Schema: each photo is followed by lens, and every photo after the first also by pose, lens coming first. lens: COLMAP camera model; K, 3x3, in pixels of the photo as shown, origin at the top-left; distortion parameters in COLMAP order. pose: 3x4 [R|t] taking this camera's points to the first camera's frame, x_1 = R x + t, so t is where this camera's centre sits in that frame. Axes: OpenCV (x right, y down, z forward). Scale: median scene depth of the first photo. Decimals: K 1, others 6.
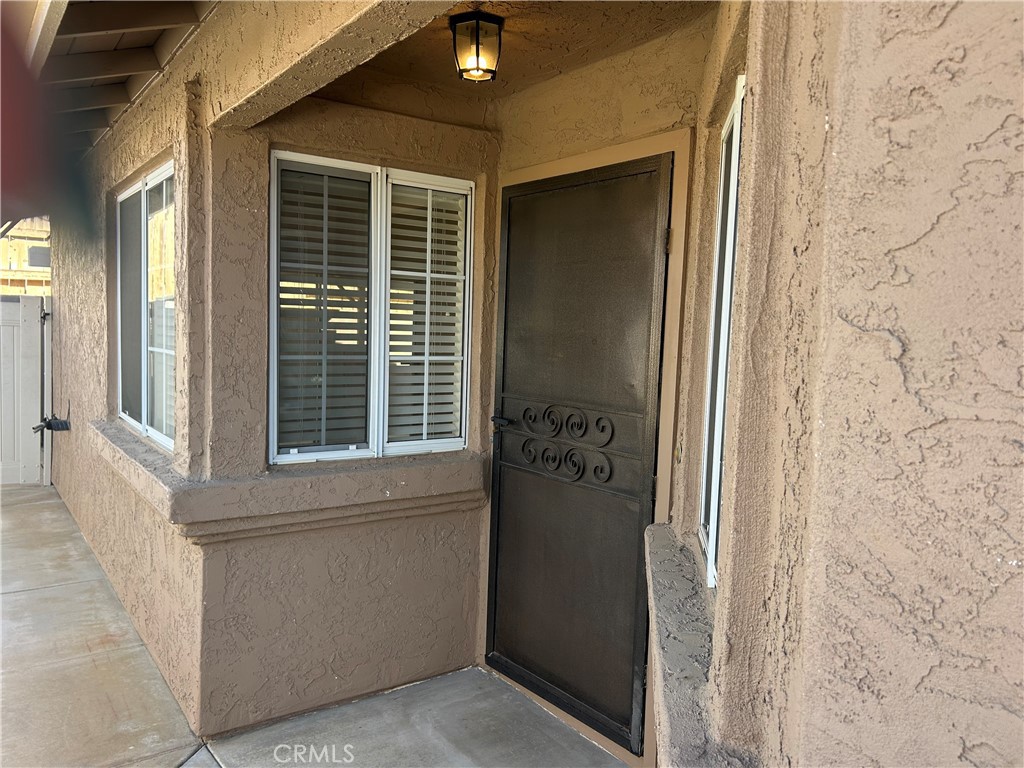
lens RADIAL K [[768.1, 0, 507.1], [0, 768.1, 388.2], [0, 0, 1]] dist [0.029385, -0.046000]
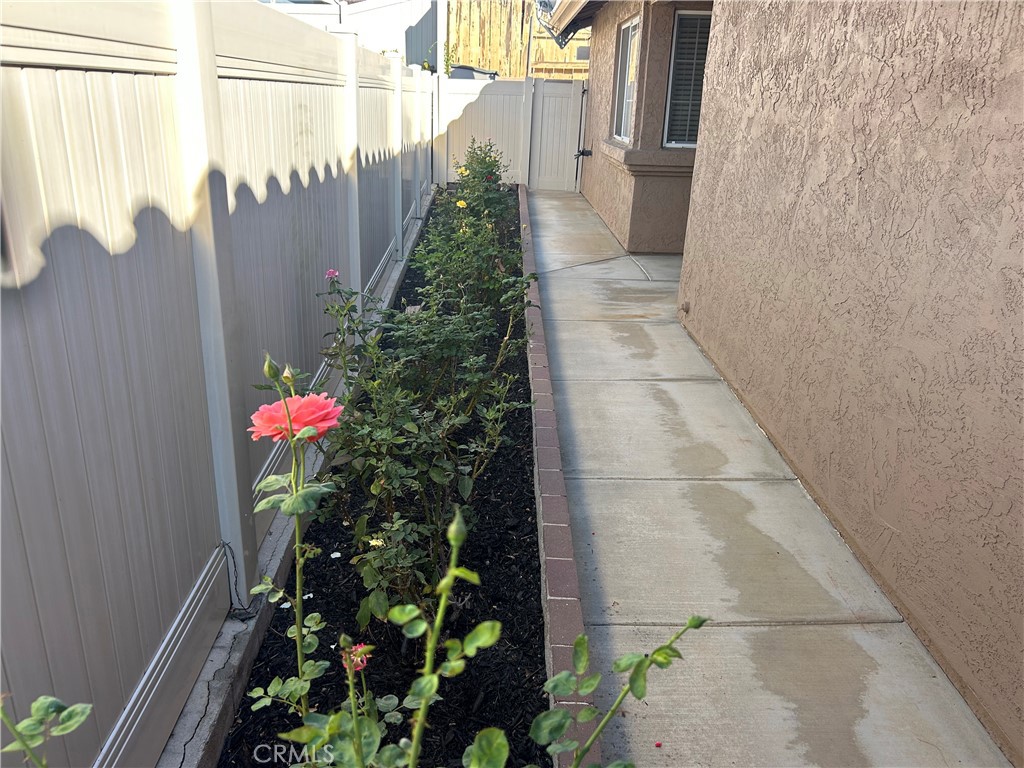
lens RADIAL K [[768.1, 0, 505.6], [0, 768.1, 377.5], [0, 0, 1]] dist [0.029385, -0.046000]
pose [[0.812123, 0.193209, -0.550569, 0.744687], [-0.051006, 0.963481, 0.262874, 0.176620], [0.581252, -0.185403, 0.792320, -1.318417]]
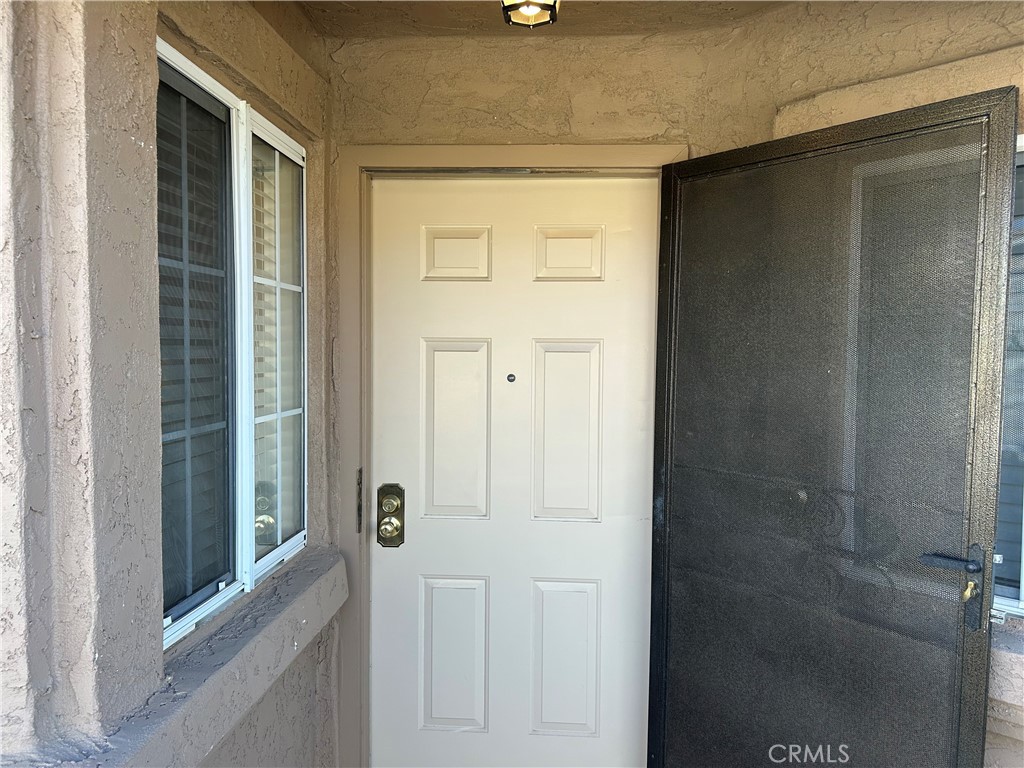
lens RADIAL K [[768.1, 0, 518.3], [0, 768.1, 385.4], [0, 0, 1]] dist [0.029385, -0.046000]
pose [[0.636354, -0.055731, 0.769381, -0.498165], [0.065304, 0.997698, 0.018257, -0.067281], [-0.768628, 0.038626, 0.638529, 0.470723]]
